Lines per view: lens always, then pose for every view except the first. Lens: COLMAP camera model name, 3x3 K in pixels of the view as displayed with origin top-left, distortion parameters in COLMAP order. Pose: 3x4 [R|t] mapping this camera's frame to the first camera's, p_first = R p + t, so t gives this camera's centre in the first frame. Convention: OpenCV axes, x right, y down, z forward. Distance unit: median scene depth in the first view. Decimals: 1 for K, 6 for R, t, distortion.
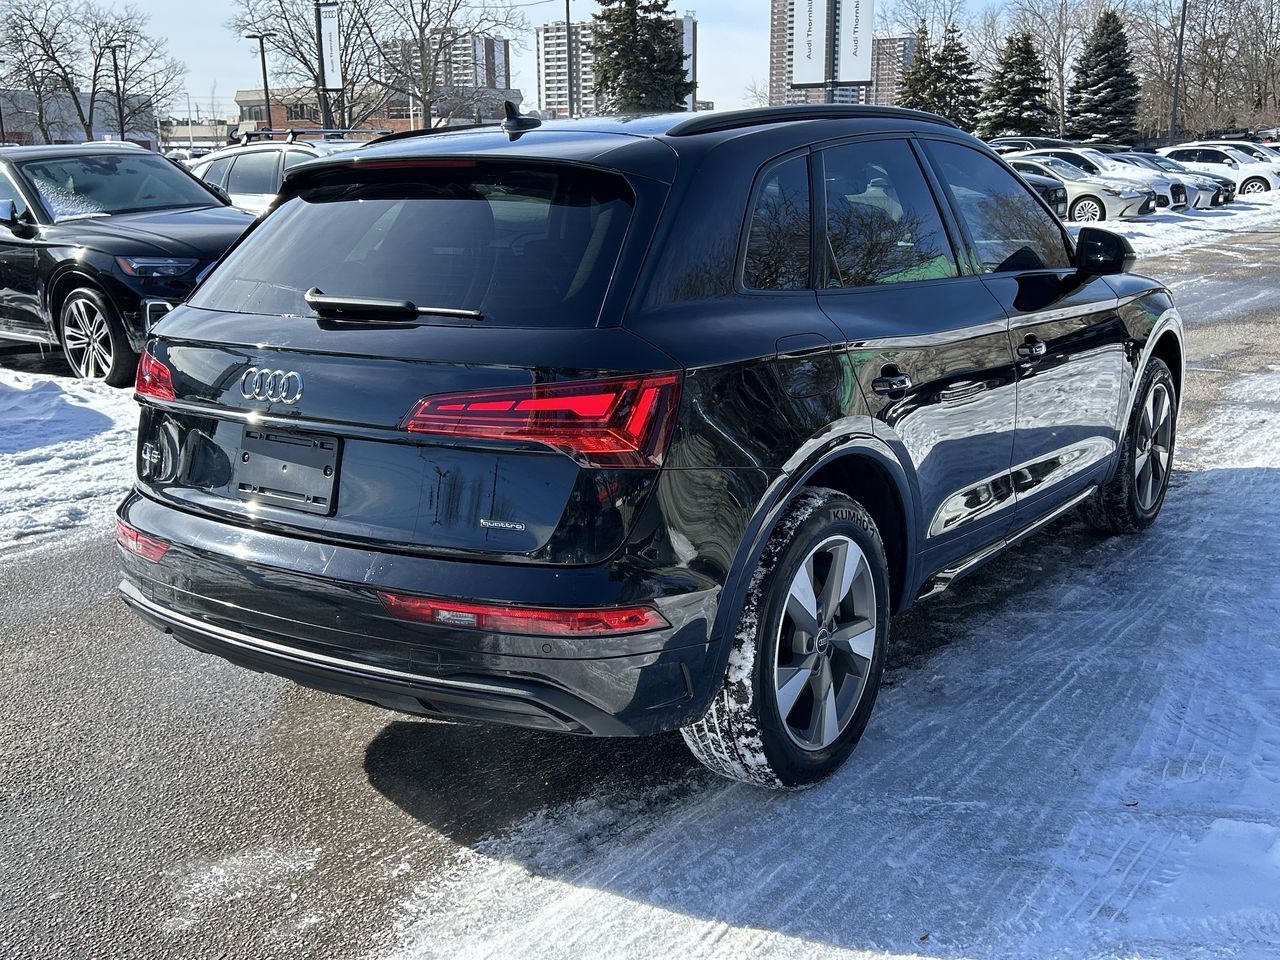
lens RADIAL K [[1308.6, 0, 626.5], [0, 1308.6, 471.4], [0, 0, 1]] dist [0.040167, 0.000000]
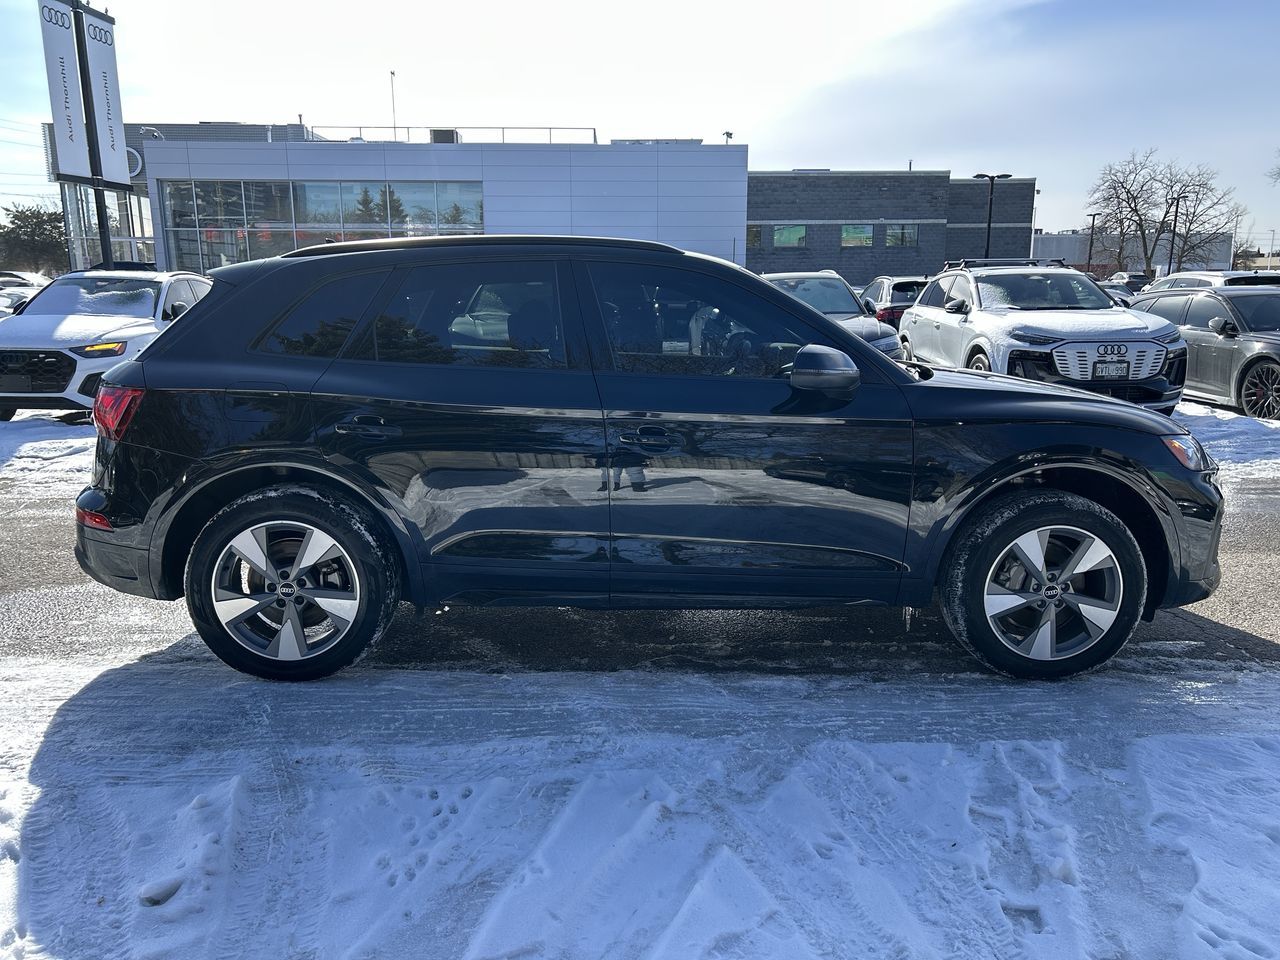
lens RADIAL K [[948.4, 0, 652.1], [0, 948.4, 510.8], [0, 0, 1]] dist [0.043431, -0.040742]
pose [[0.613752, 0.190001, -0.766295, 0.069460], [-0.190308, 0.977593, 0.089967, -0.007786], [0.766219, 0.090614, 0.636158, 0.034947]]
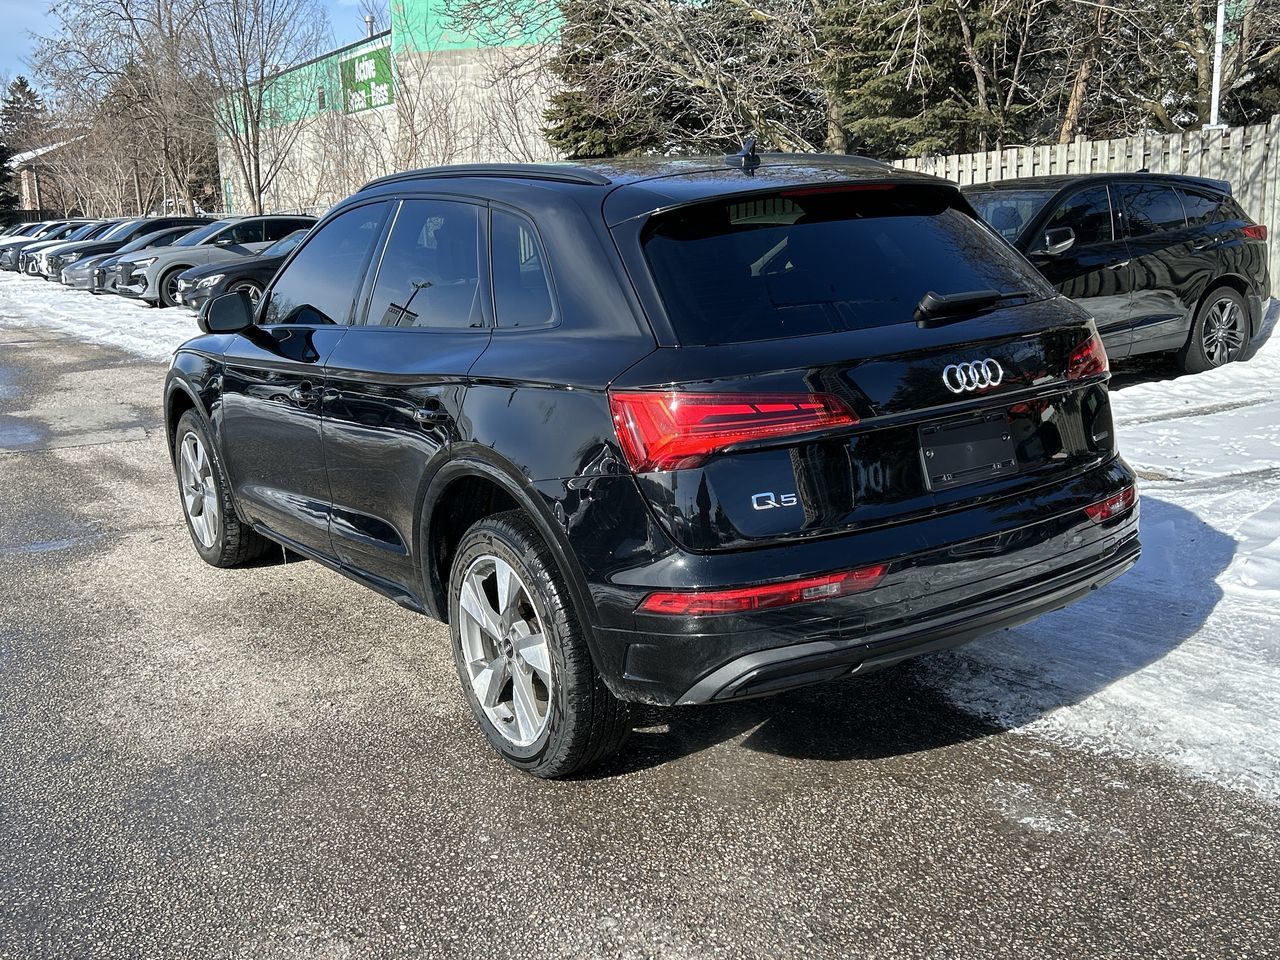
lens RADIAL K [[1308.6, 0, 657.6], [0, 1308.6, 471.0], [0, 0, 1]] dist [0.040167, 0.000000]
pose [[0.321949, -0.185022, 0.928502, -0.072303], [0.249999, 0.962523, 0.105117, -0.008795], [-0.913153, 0.198282, 0.356139, 0.044051]]
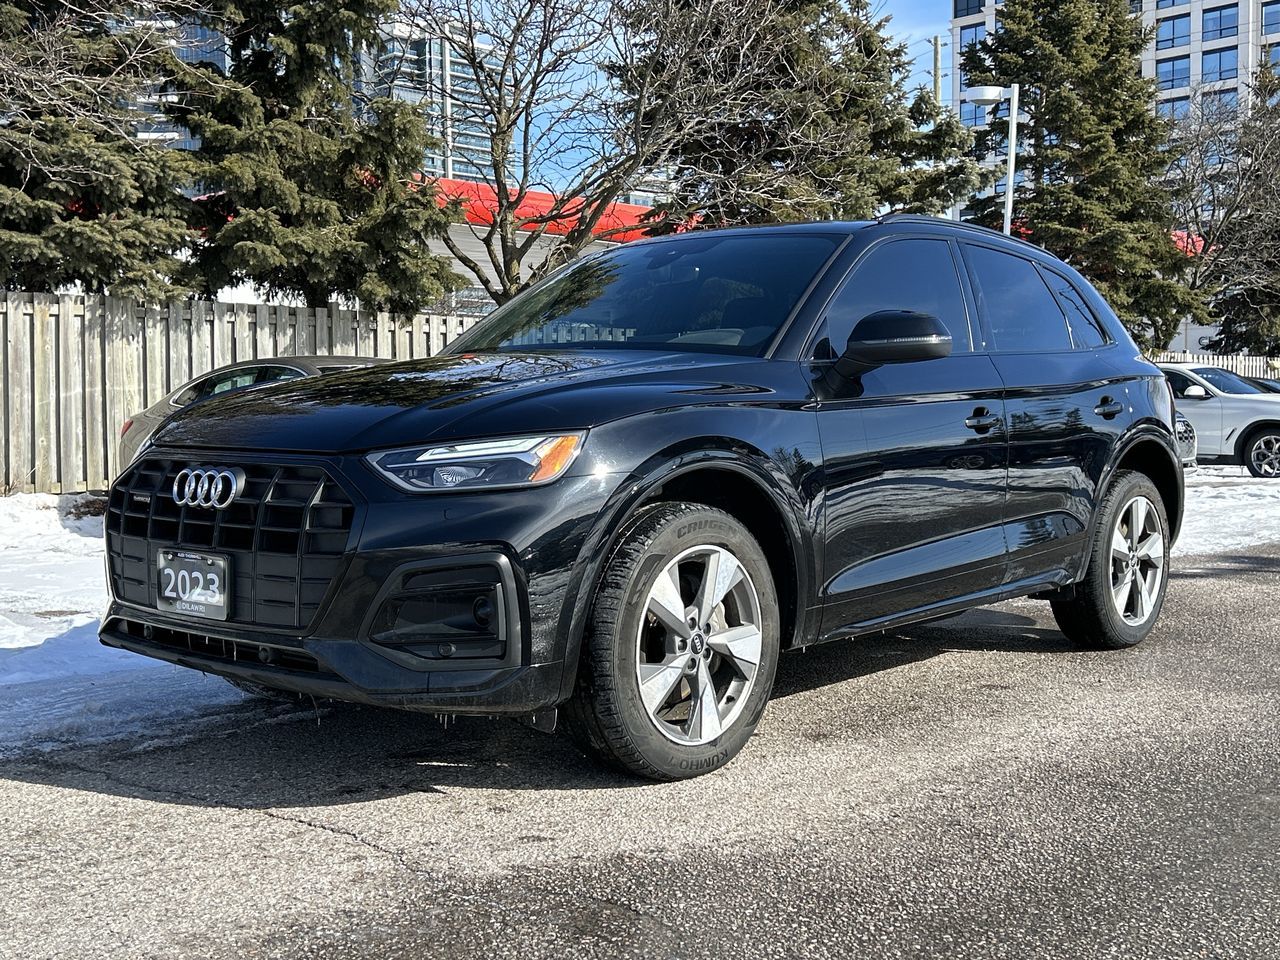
lens RADIAL K [[1405.0, 0, 643.0], [0, 1405.0, 504.0], [0, 0, 1]] dist [0.053562, 0.000000]
pose [[-0.996185, 0.016454, 0.085699, 0.009325], [0.040265, 0.957943, 0.284118, -0.030214], [-0.077420, 0.286485, -0.954952, 0.174559]]
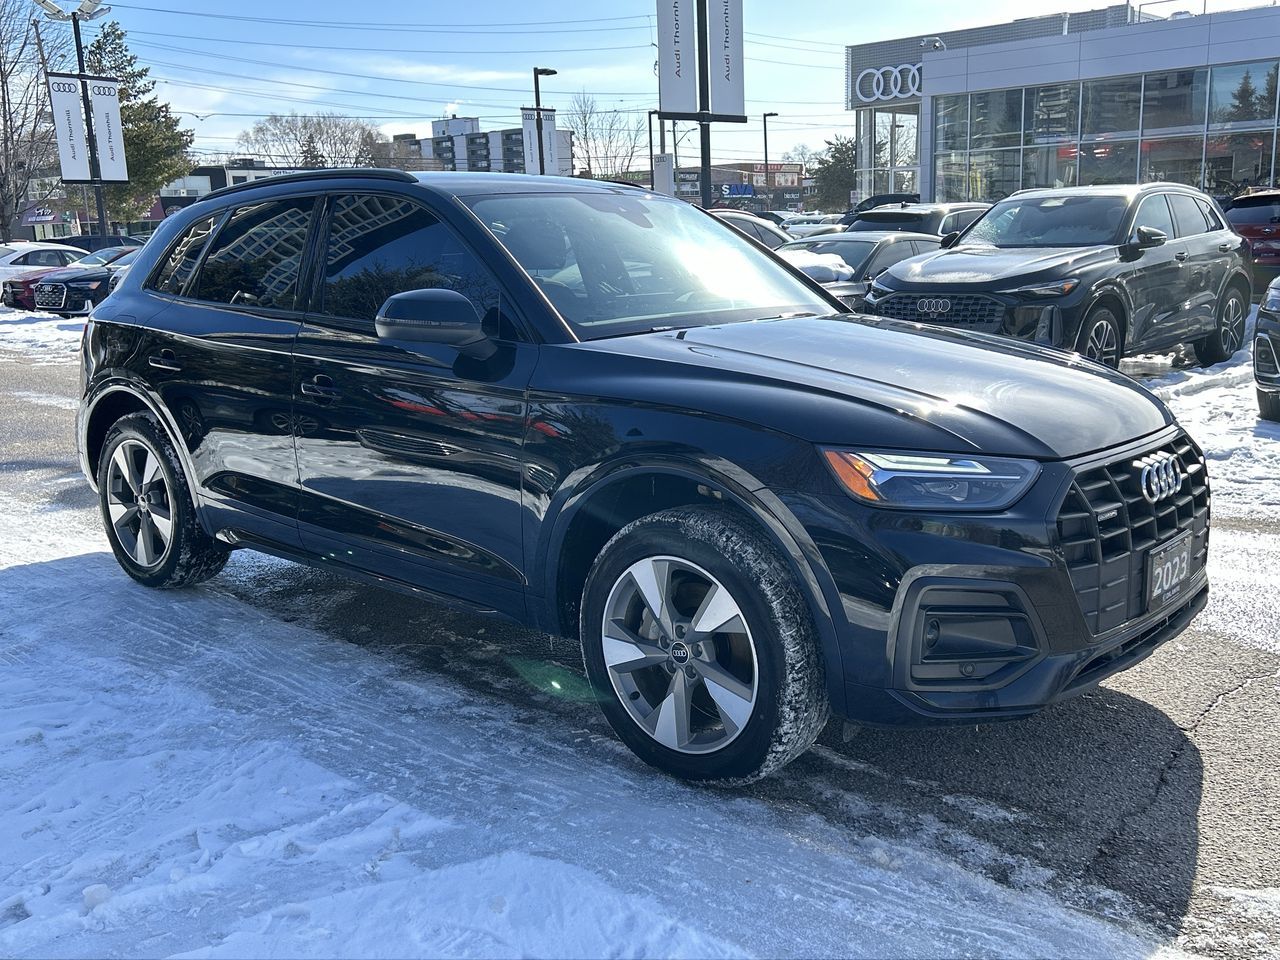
lens RADIAL K [[1216.2, 0, 626.7], [0, 1216.2, 478.4], [0, 0, 1]] dist [0.031761, 0.000000]
pose [[-0.104858, 0.210965, -0.971853, 0.090879], [-0.199217, 0.952976, 0.228362, -0.021695], [0.974329, 0.217555, -0.057899, 0.095304]]
